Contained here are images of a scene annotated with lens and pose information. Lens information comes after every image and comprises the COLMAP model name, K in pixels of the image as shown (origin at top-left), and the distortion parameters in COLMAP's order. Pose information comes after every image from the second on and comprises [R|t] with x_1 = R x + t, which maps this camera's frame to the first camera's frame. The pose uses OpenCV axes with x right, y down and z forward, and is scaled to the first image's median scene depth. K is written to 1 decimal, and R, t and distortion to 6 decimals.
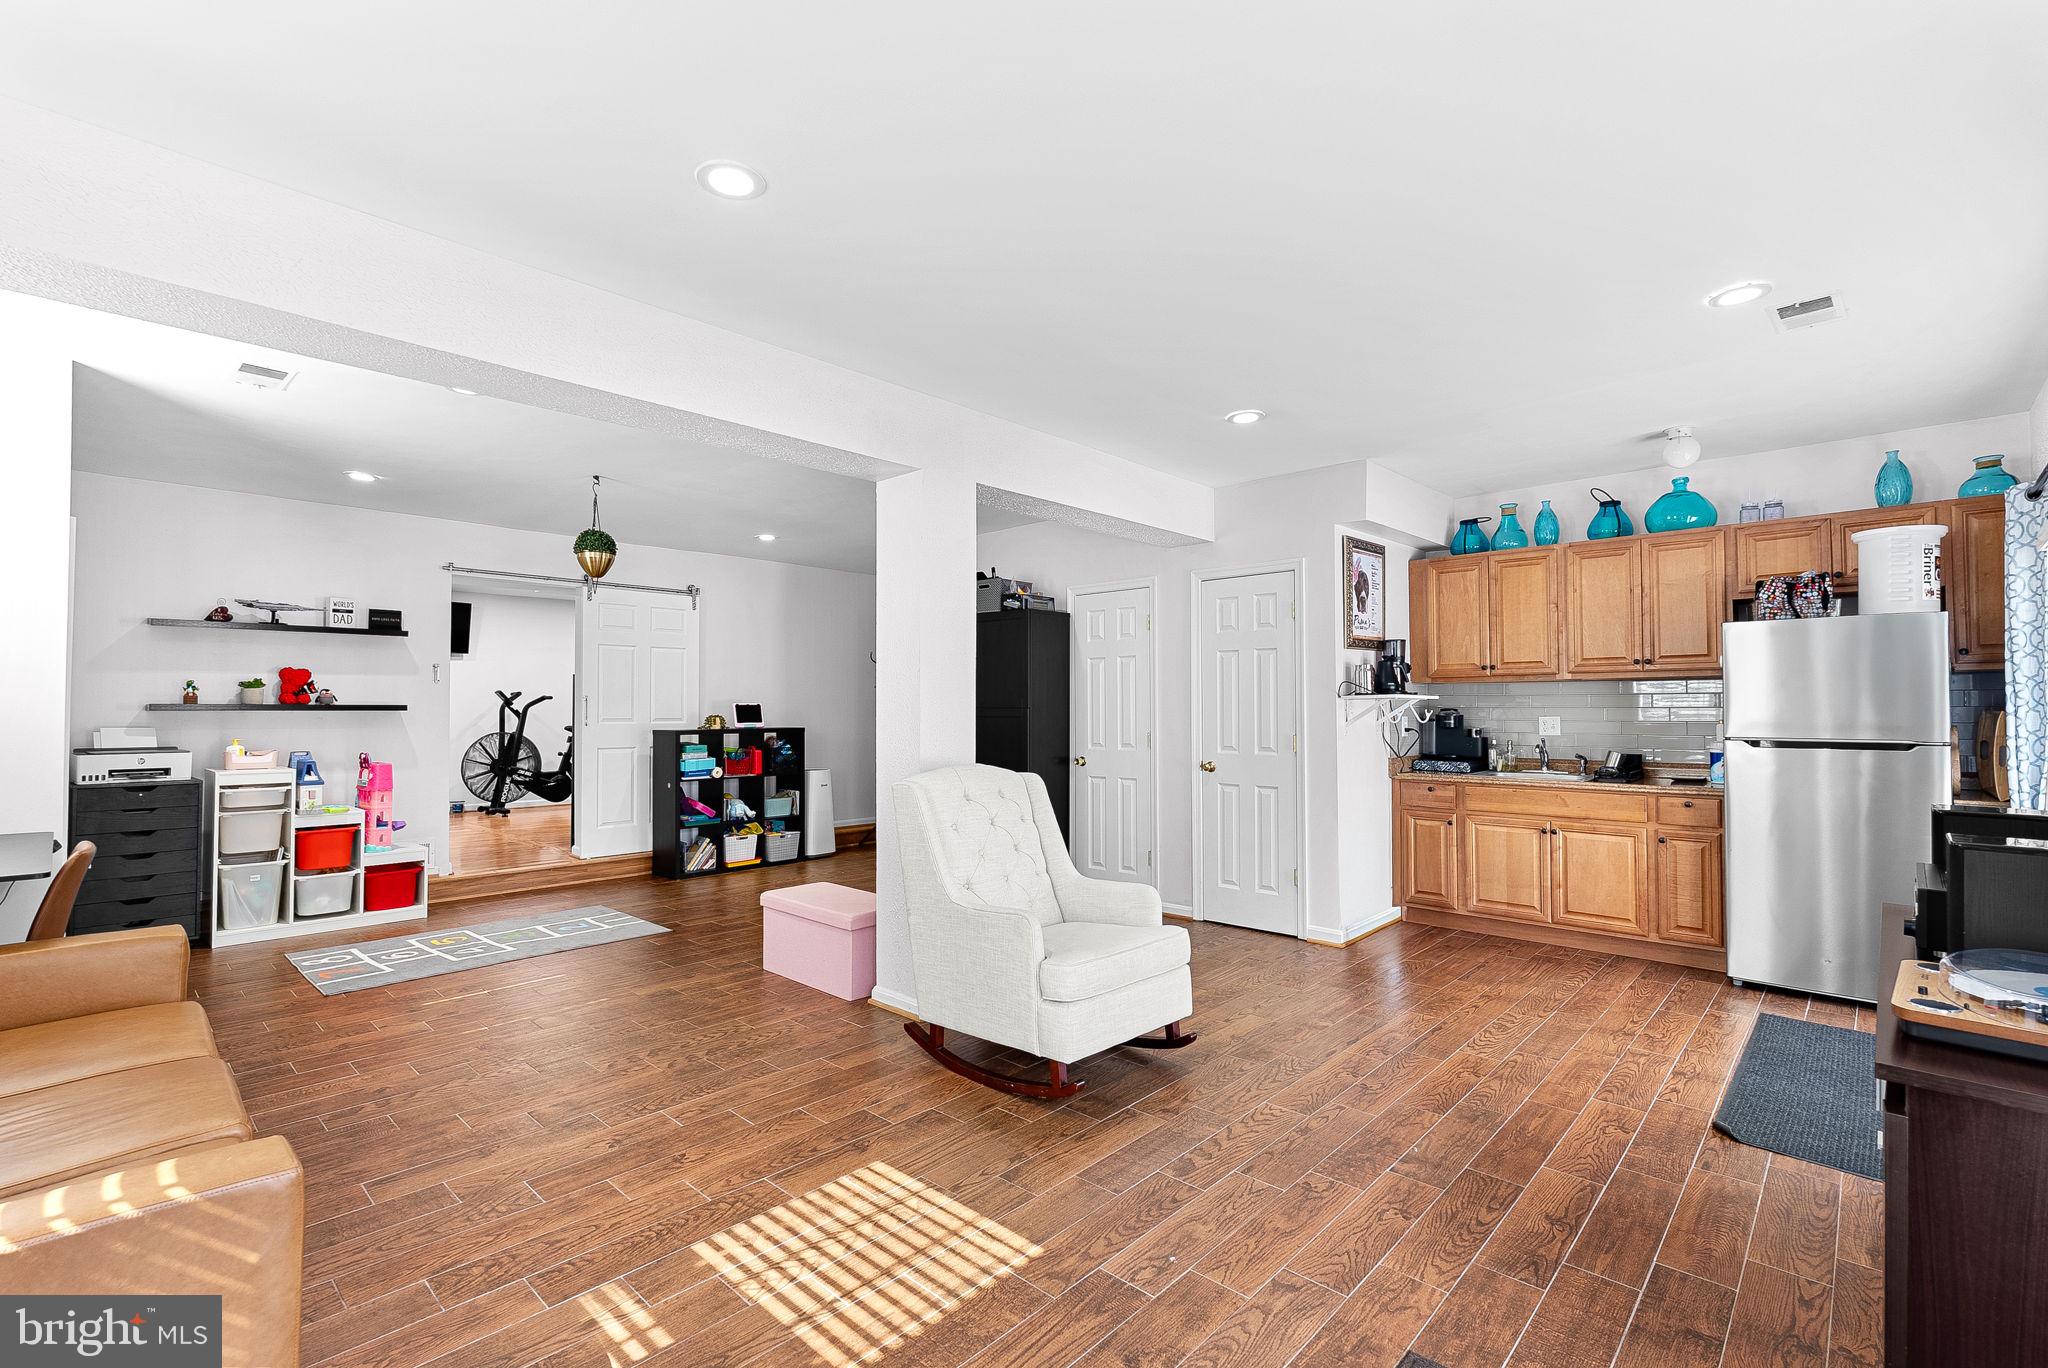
lens RADIAL K [[921.1, 0, 1031.8], [0, 921.1, 688.6], [0, 0, 1]] dist [-0.004032, -0.000669]
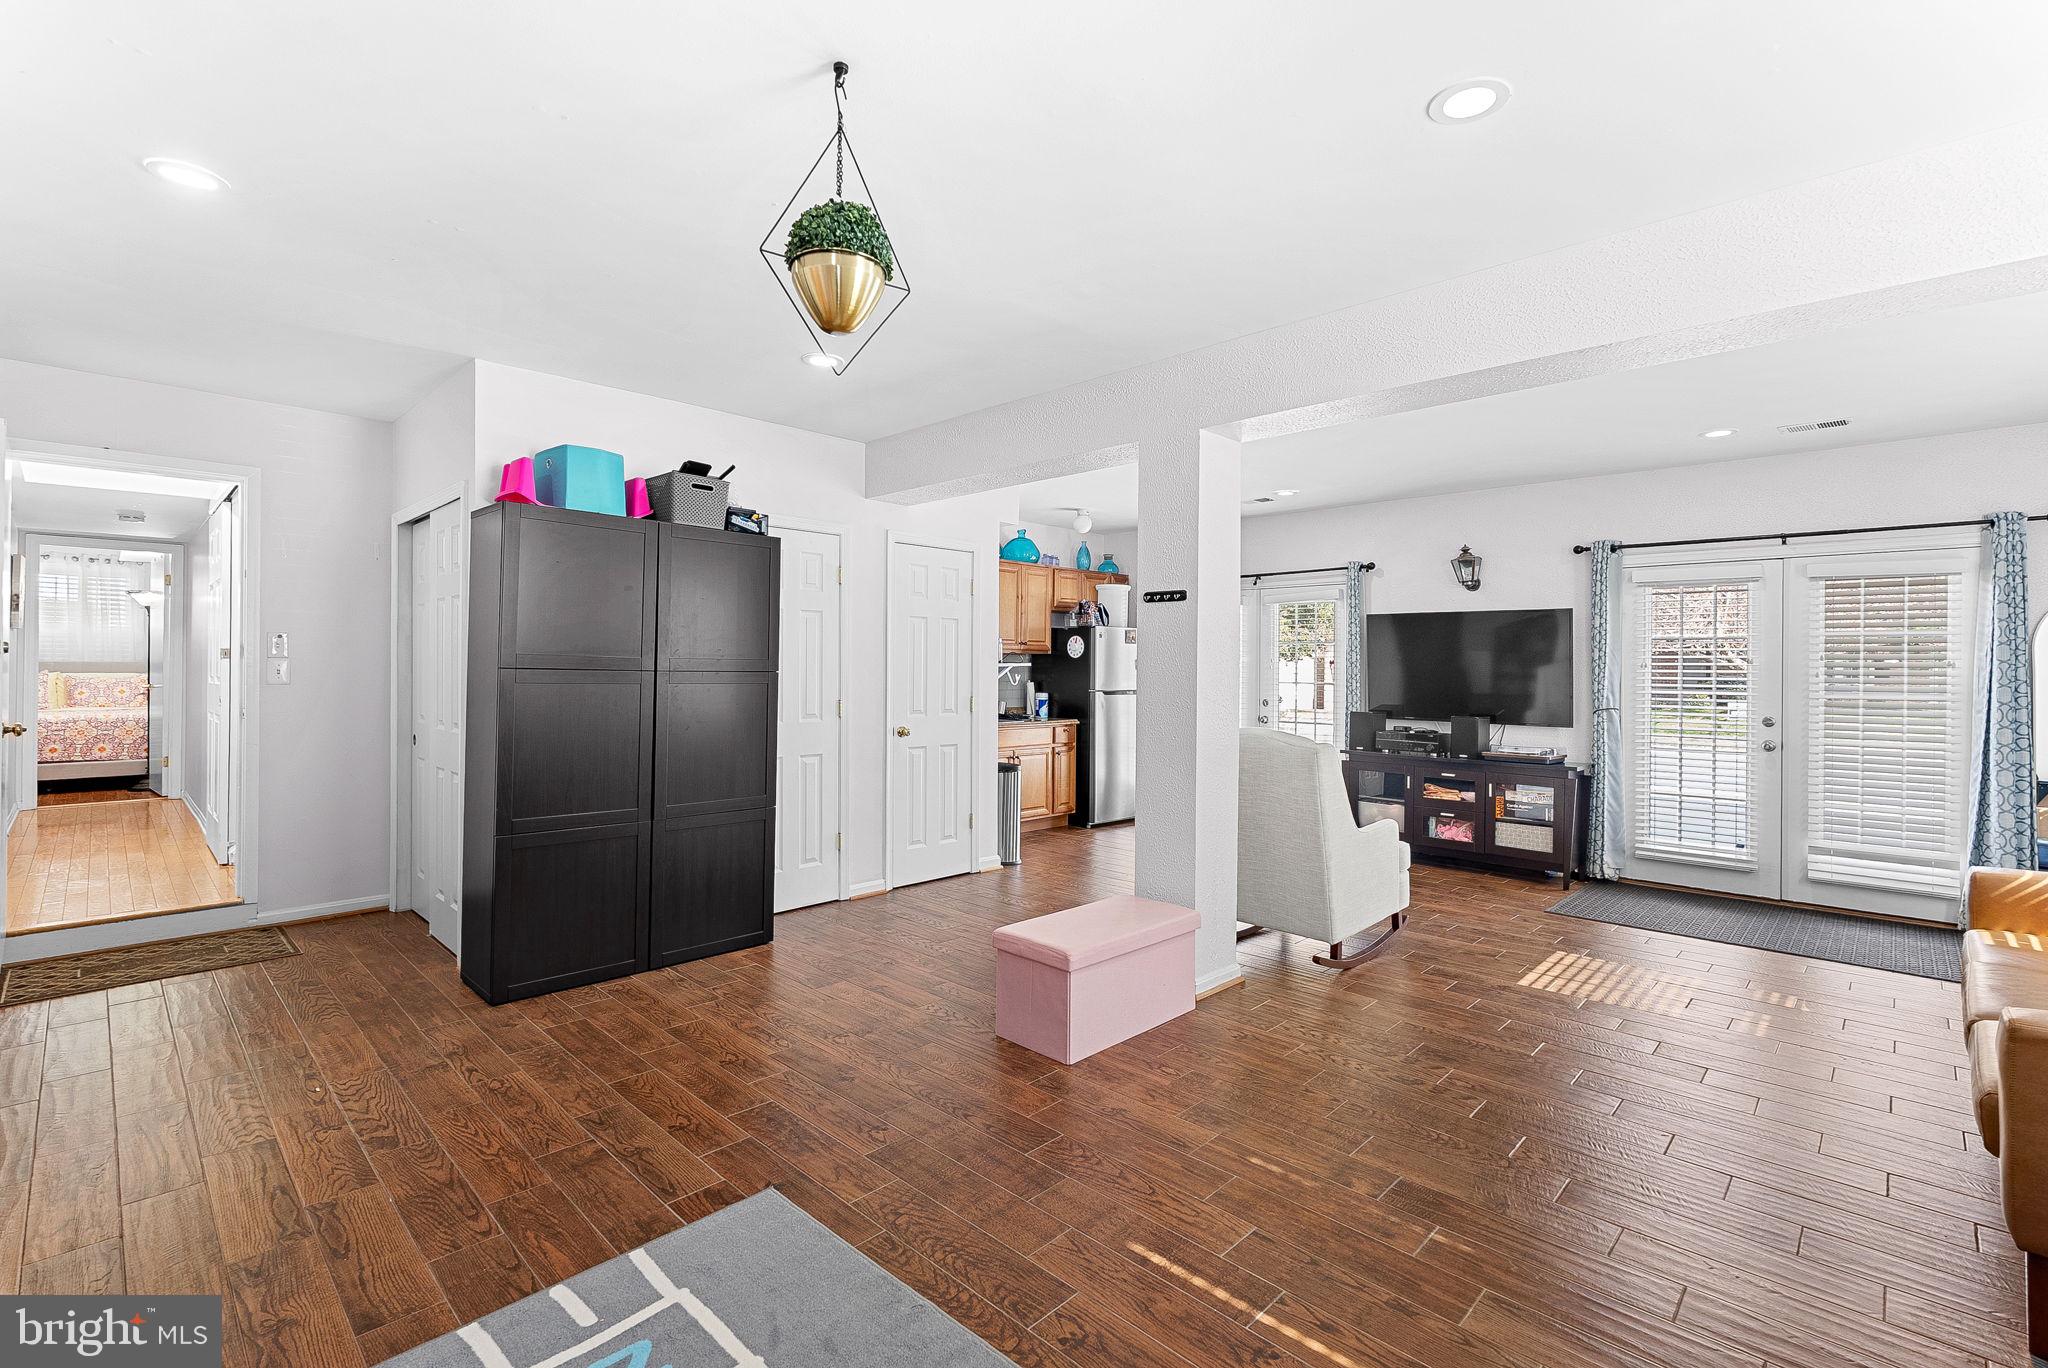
lens RADIAL K [[921.1, 0, 1036.2], [0, 921.1, 678.2], [0, 0, 1]] dist [-0.004032, -0.000669]
pose [[0.011488, -0.007386, 0.999907, -0.895742], [-0.030942, 0.999491, 0.007738, 0.016318], [-0.999455, -0.031028, 0.011254, 0.956773]]
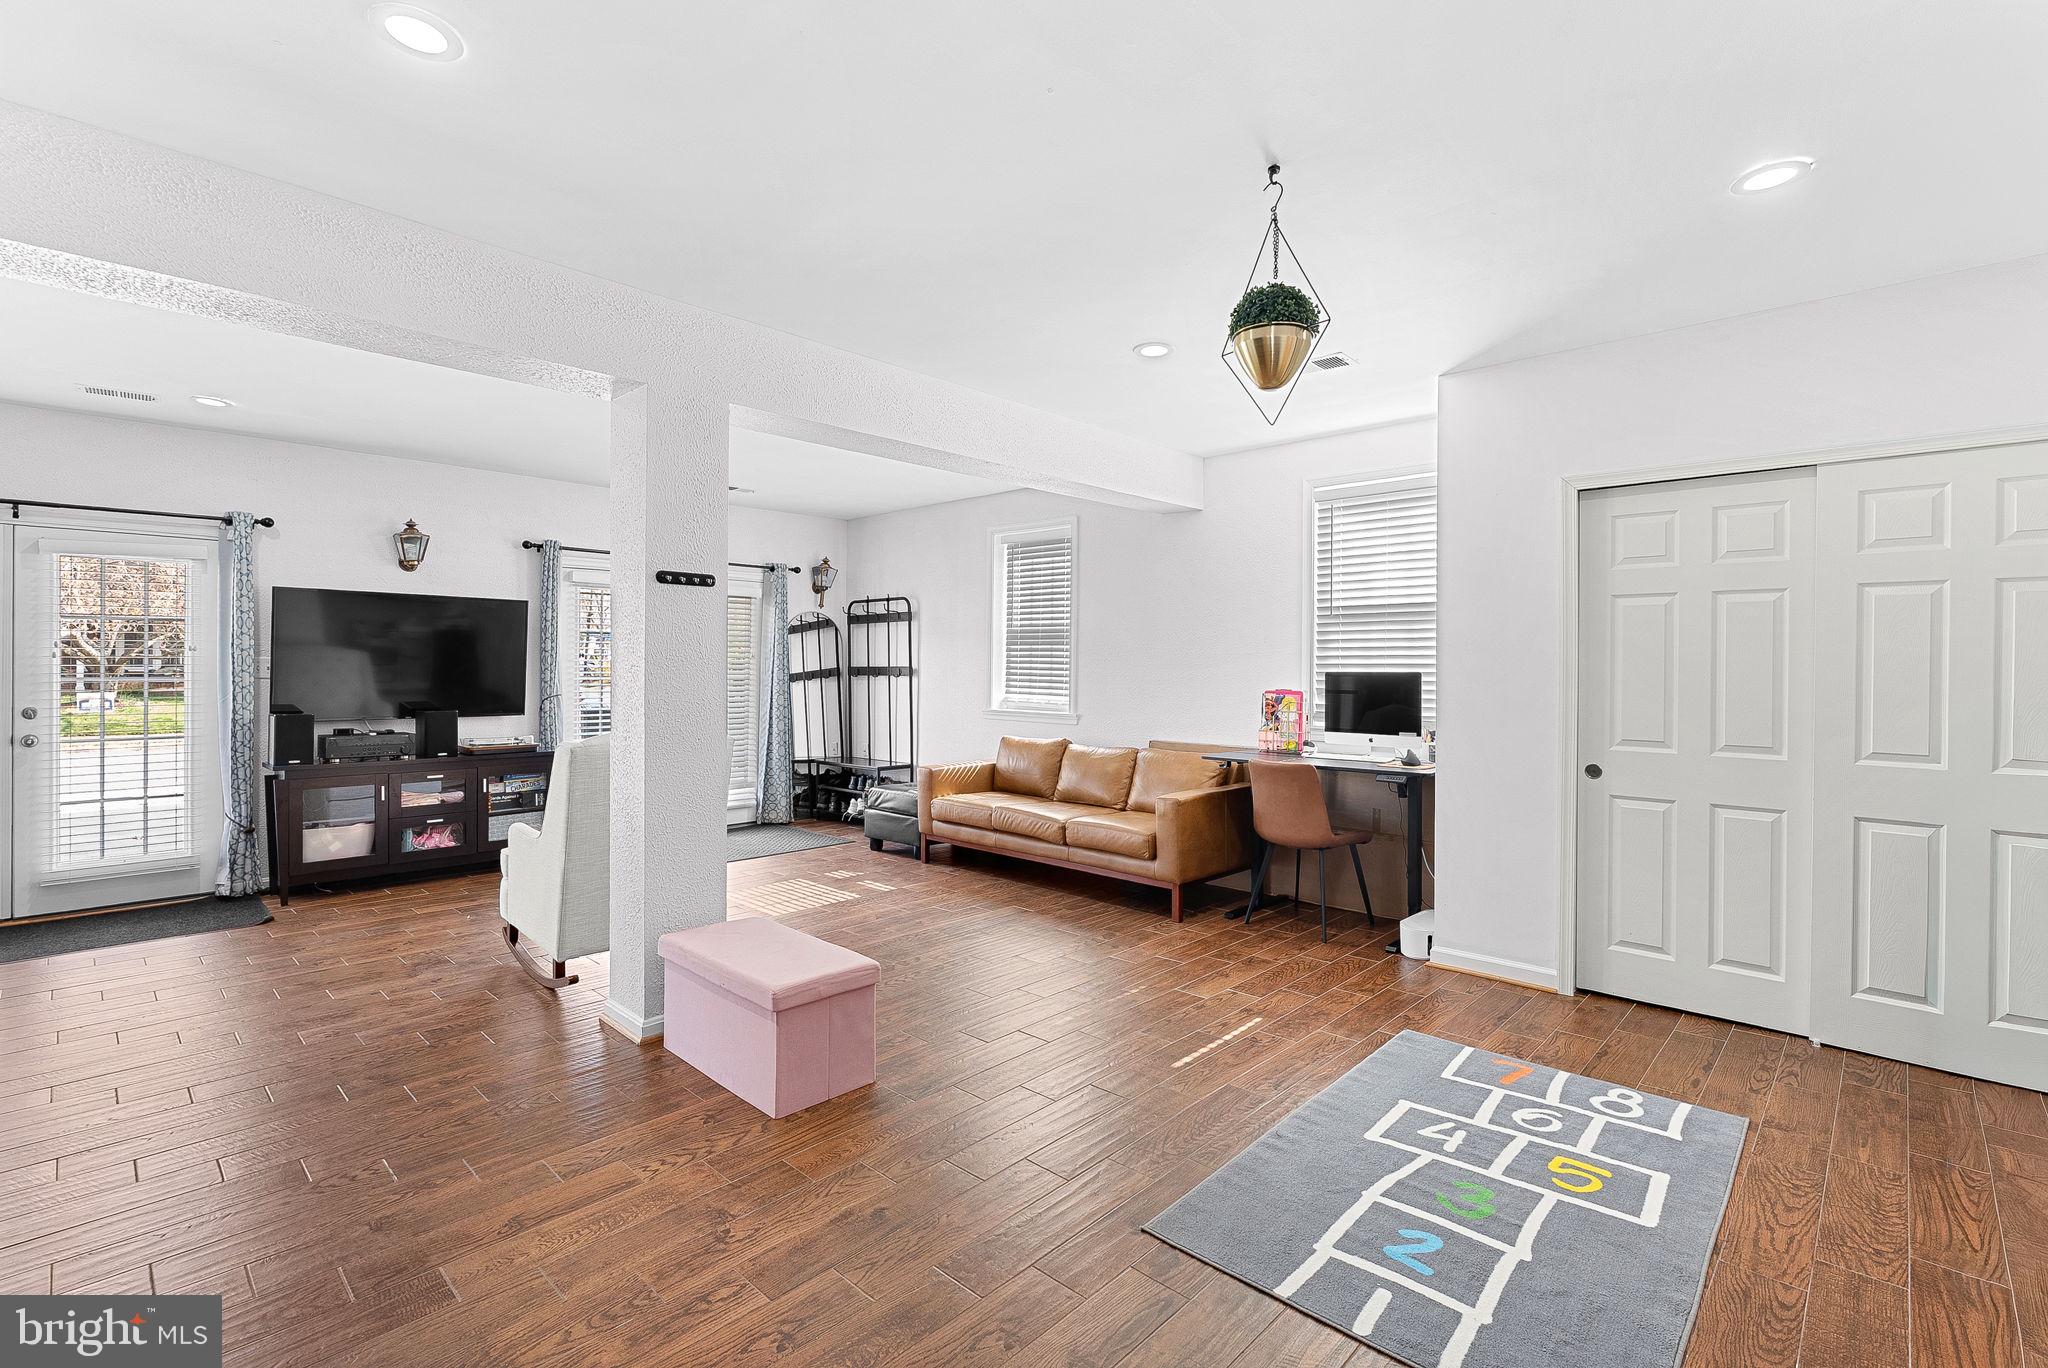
lens RADIAL K [[921.1, 0, 1028.7], [0, 921.1, 674.9], [0, 0, 1]] dist [-0.004032, -0.000669]
pose [[-0.999959, -0.001788, 0.008826, -0.375722], [-0.001900, 0.999917, -0.012752, 0.028775], [-0.008802, -0.012768, -0.999880, 1.529567]]
